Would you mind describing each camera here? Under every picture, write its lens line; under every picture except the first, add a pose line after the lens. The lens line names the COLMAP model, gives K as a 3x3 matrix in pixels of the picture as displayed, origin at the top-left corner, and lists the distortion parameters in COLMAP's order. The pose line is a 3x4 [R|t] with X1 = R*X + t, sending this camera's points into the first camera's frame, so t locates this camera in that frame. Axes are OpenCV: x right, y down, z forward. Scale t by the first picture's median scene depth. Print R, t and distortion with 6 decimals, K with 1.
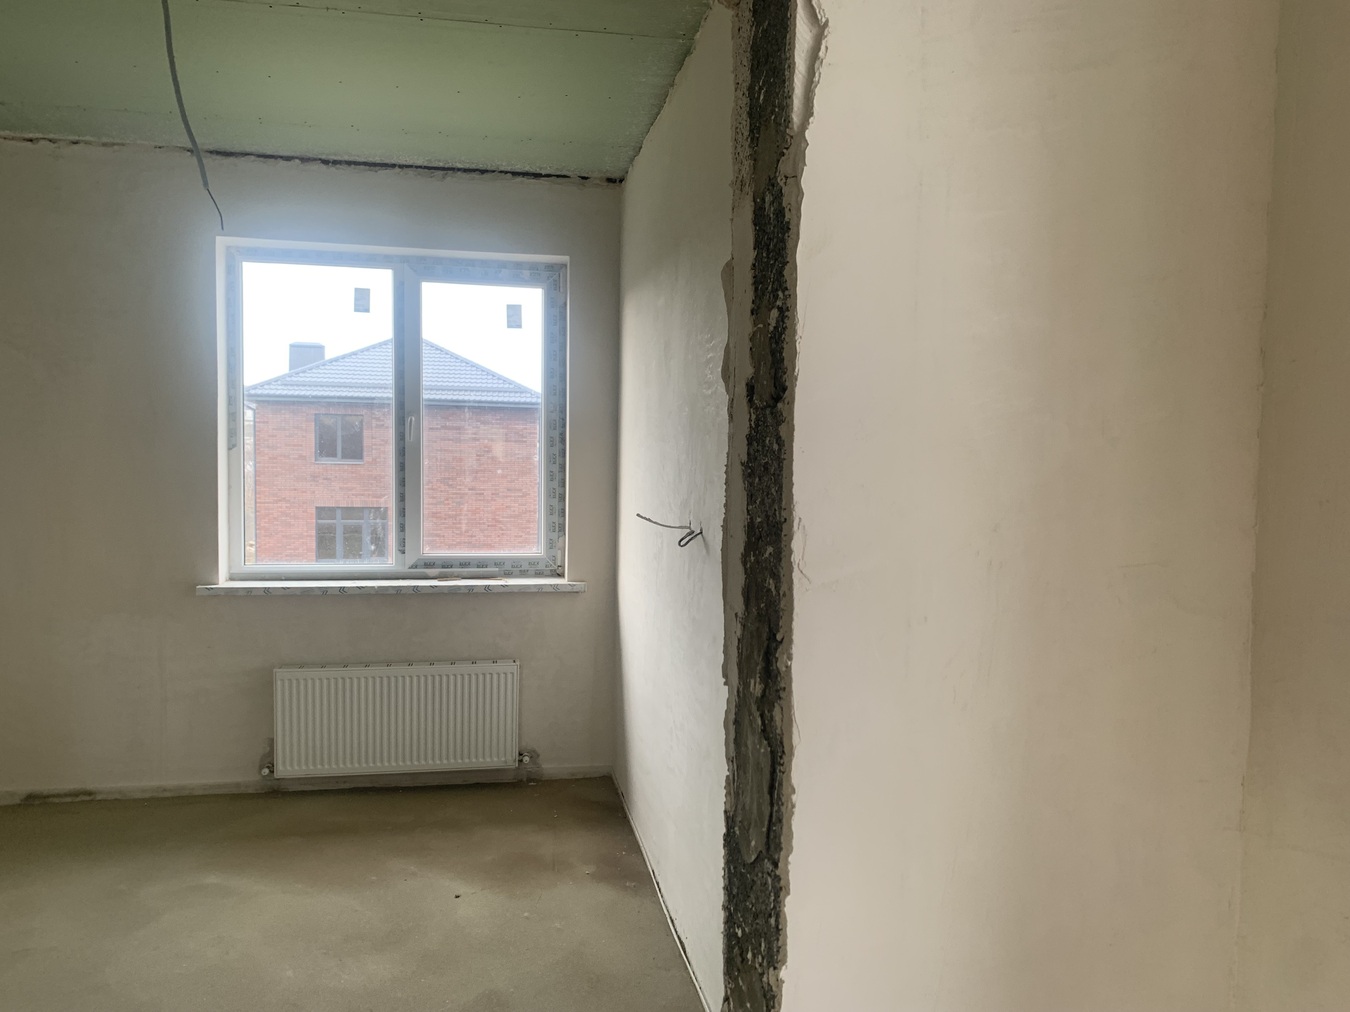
lens RADIAL K [[1026.4, 0, 680.6], [0, 1026.4, 512.8], [0, 0, 1]] dist [0.040820, -0.044164]
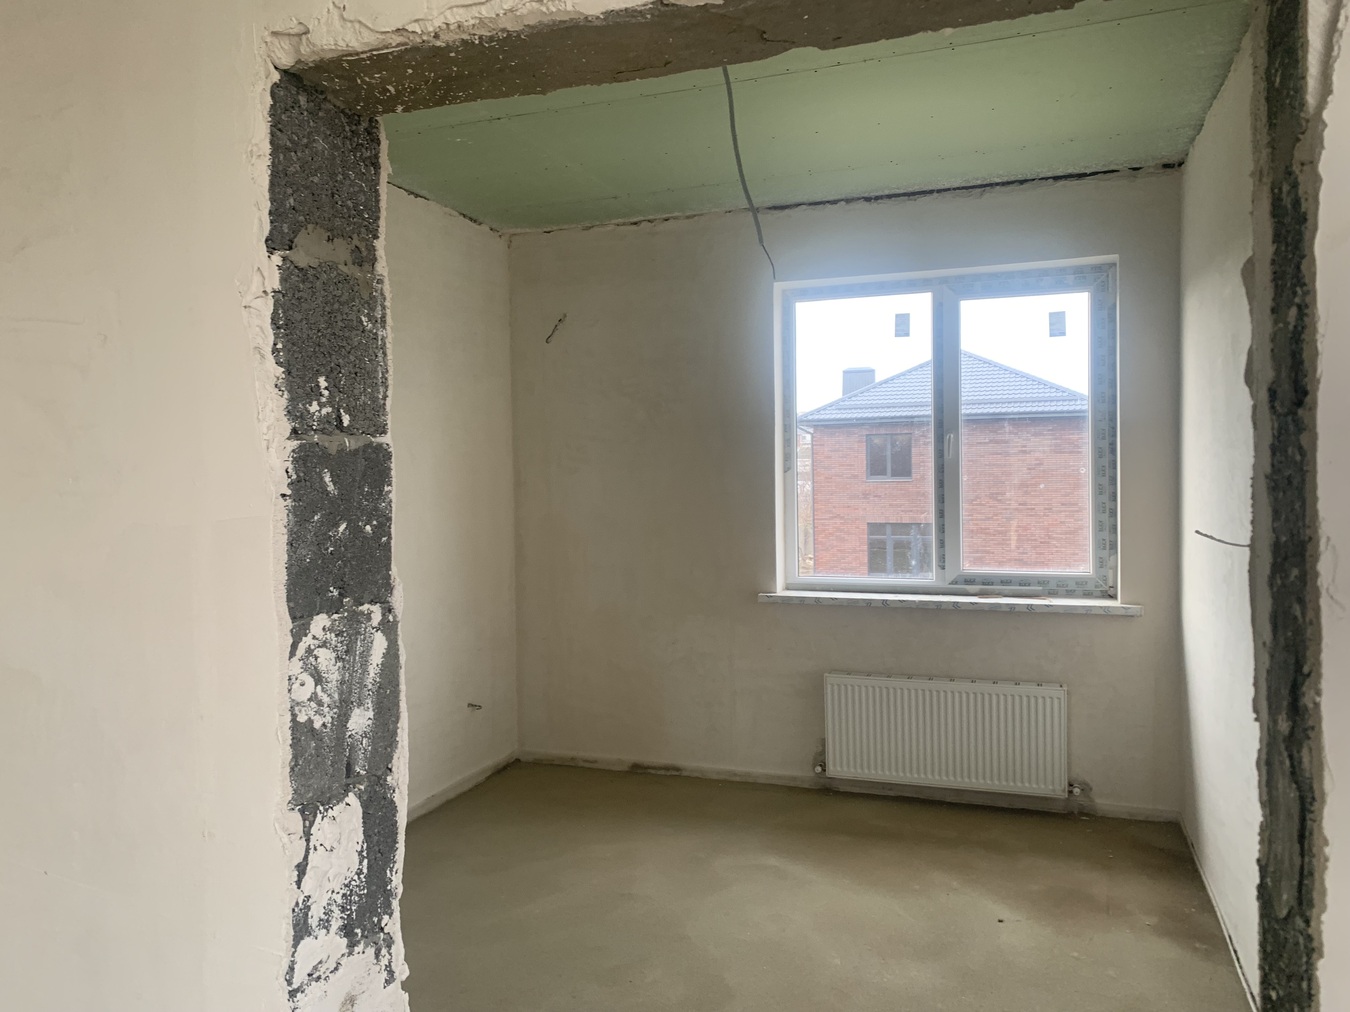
lens RADIAL K [[1026.4, 0, 664.9], [0, 1026.4, 500.4], [0, 0, 1]] dist [0.040820, -0.044164]
pose [[0.859747, -0.014928, -0.510503, 0.074814], [0.000884, 0.999615, -0.027742, -0.001768], [0.510720, 0.023400, 0.859429, -0.066840]]
